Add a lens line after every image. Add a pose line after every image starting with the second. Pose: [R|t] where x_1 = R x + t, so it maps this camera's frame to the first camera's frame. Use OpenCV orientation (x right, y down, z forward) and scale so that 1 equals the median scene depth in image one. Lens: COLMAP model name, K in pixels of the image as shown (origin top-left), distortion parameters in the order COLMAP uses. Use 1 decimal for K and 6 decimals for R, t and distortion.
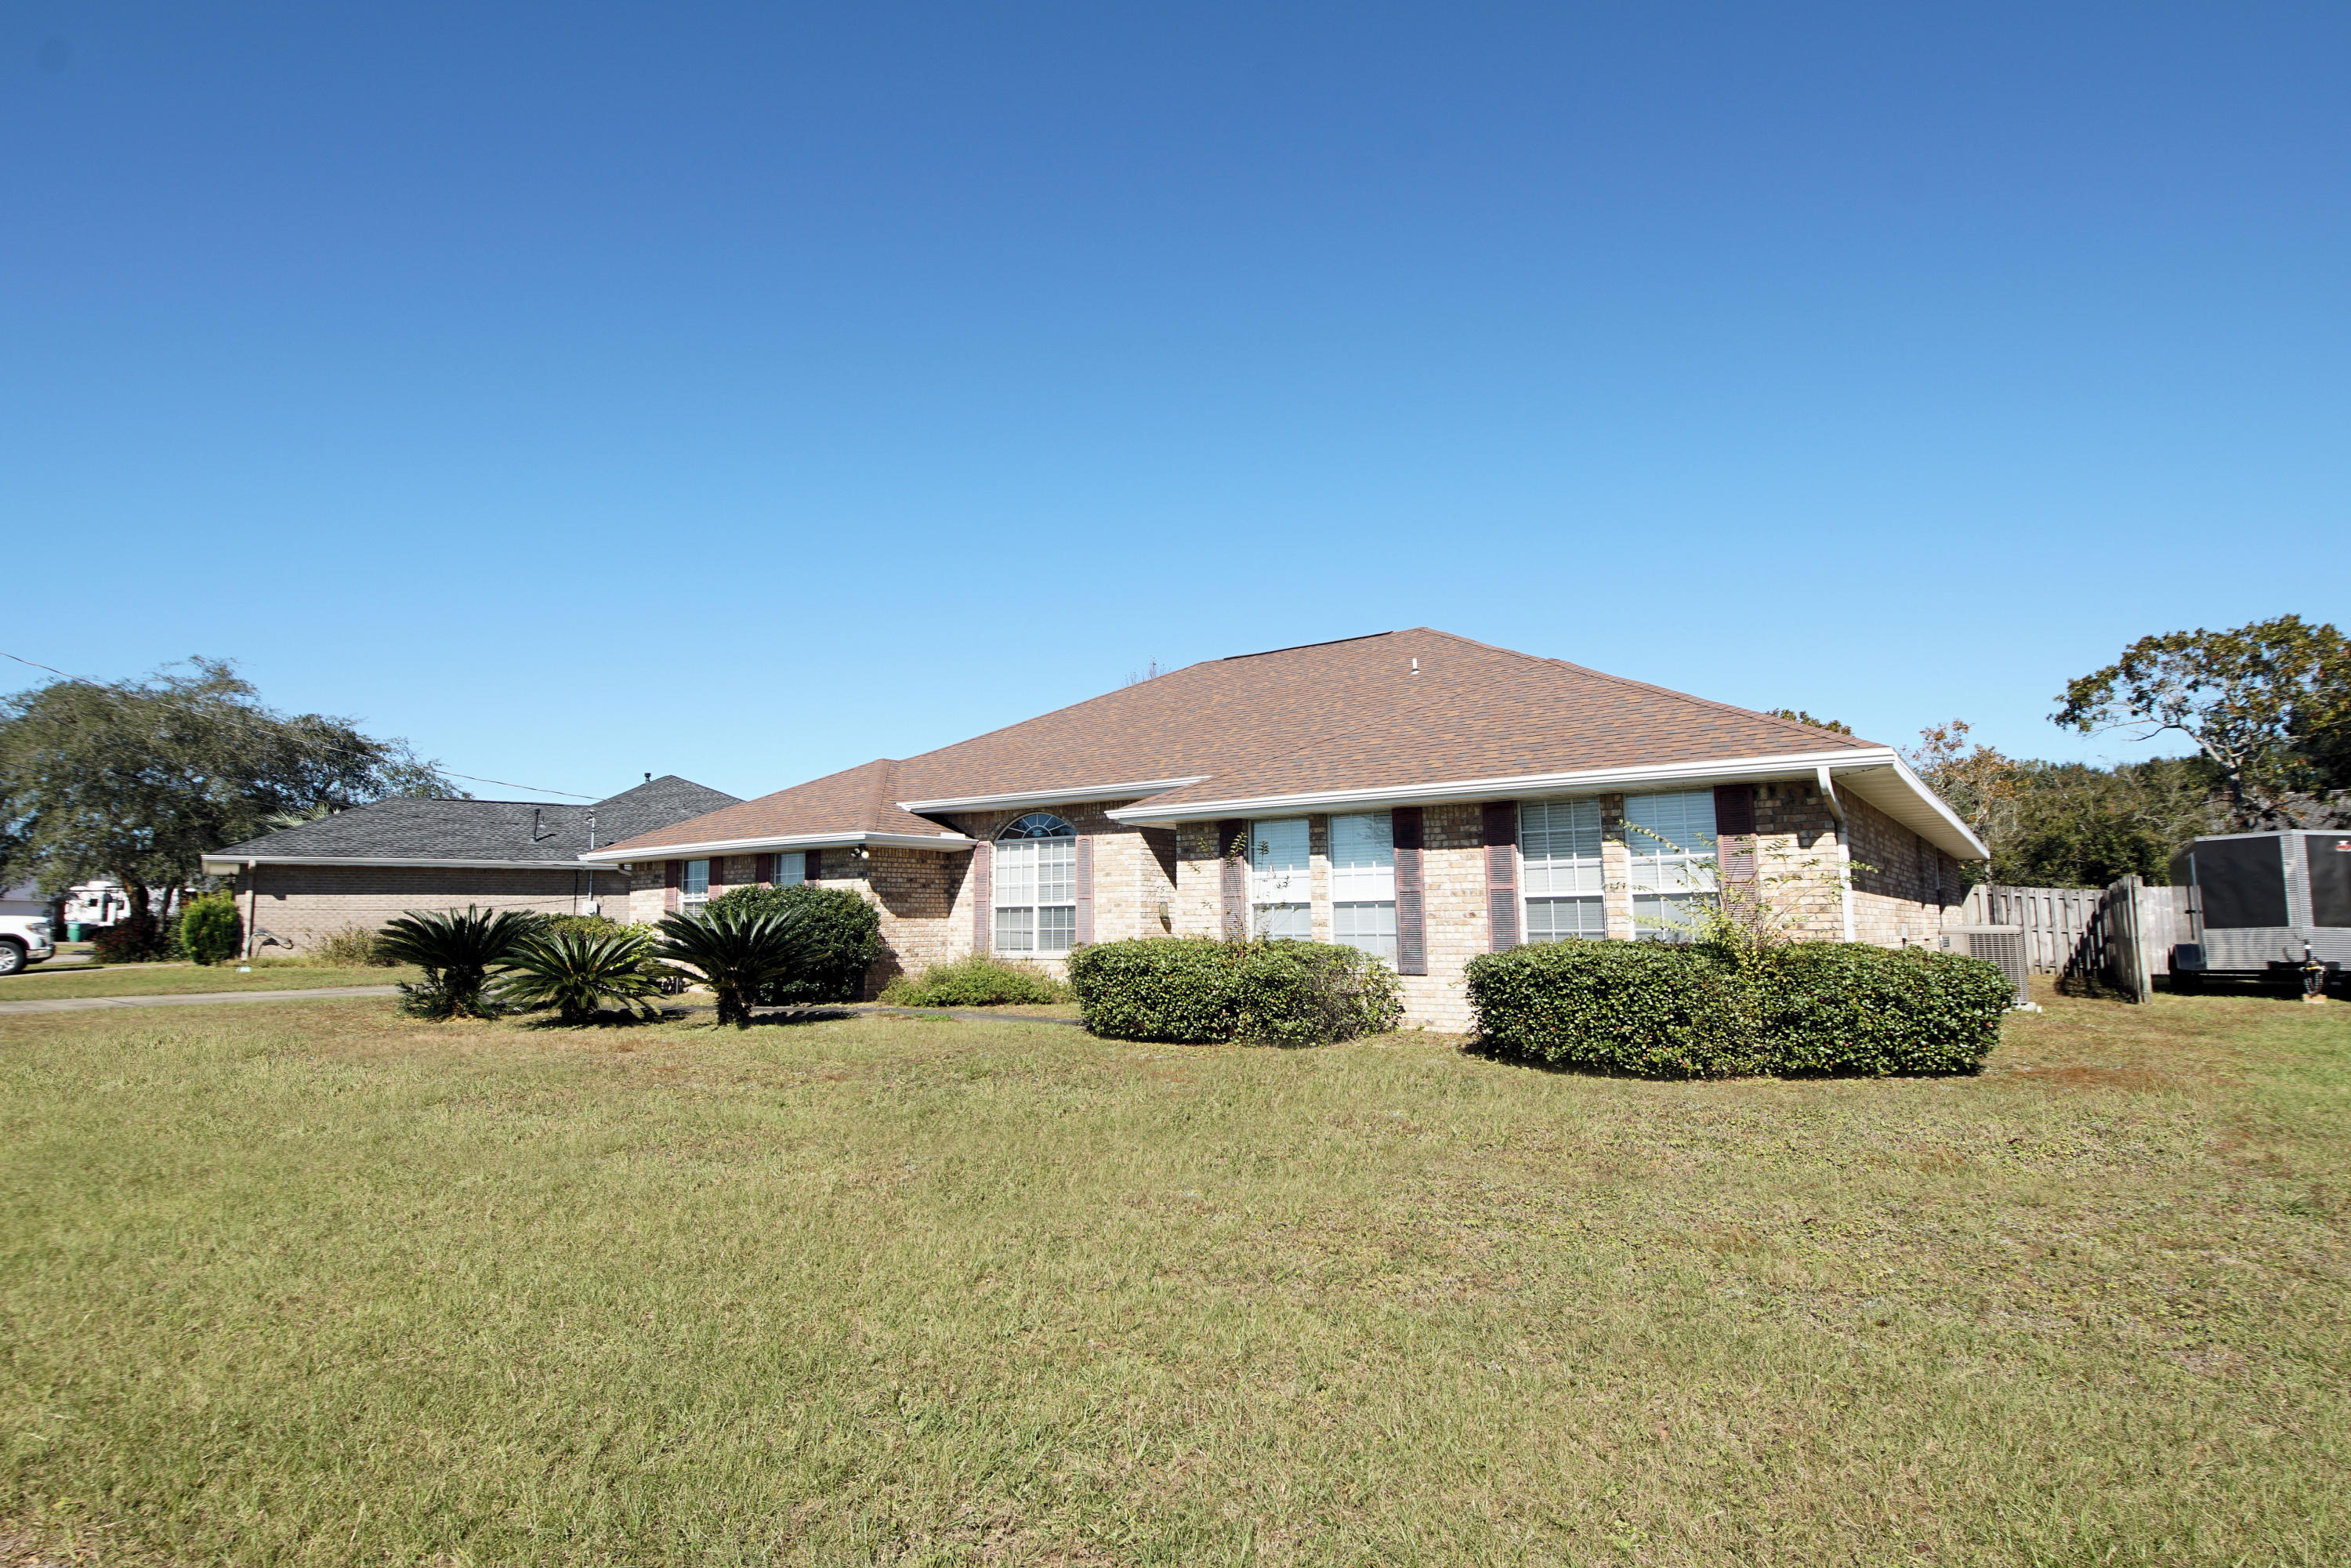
lens RADIAL K [[1249.6, 0, 1179.8], [0, 1249.6, 766.4], [0, 0, 1]] dist [0.011975, -0.011652]
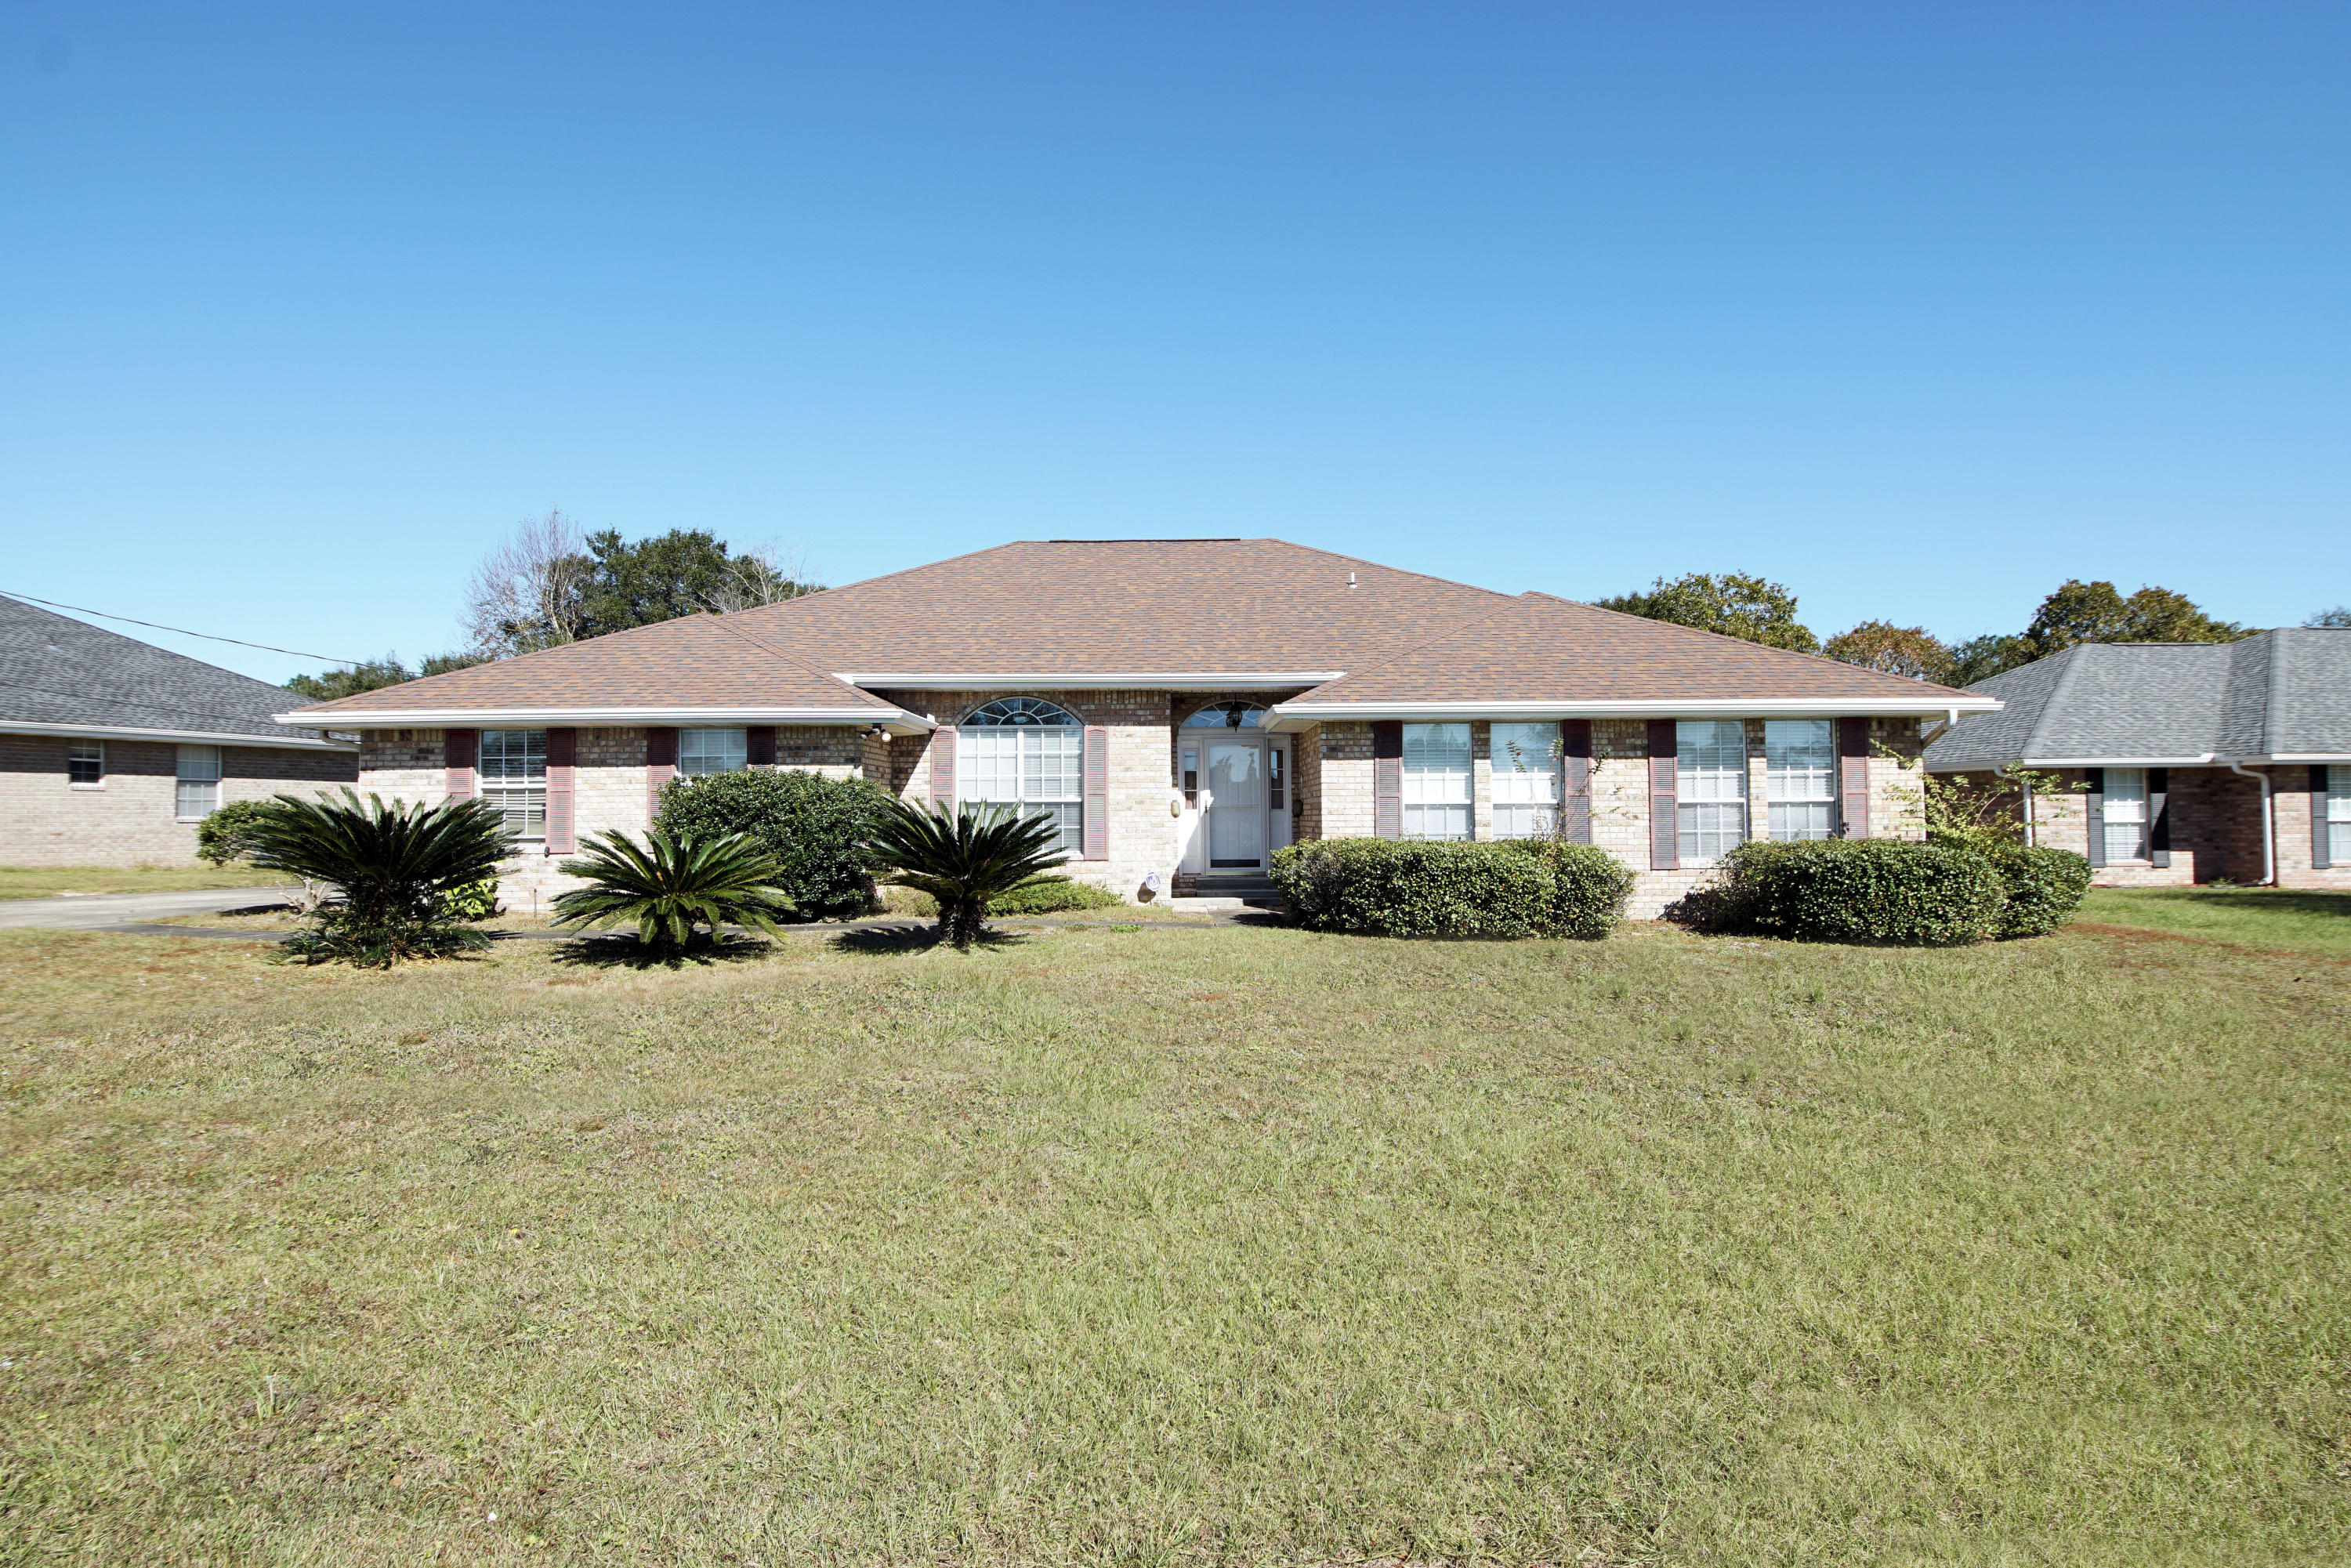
lens RADIAL K [[1249.6, 0, 1169.8], [0, 1249.6, 784.4], [0, 0, 1]] dist [0.011975, -0.011652]
pose [[0.824068, 0.024748, 0.565949, -0.668641], [-0.076619, 0.994735, 0.068065, 0.038585], [-0.561285, -0.099452, 0.821626, 0.268347]]
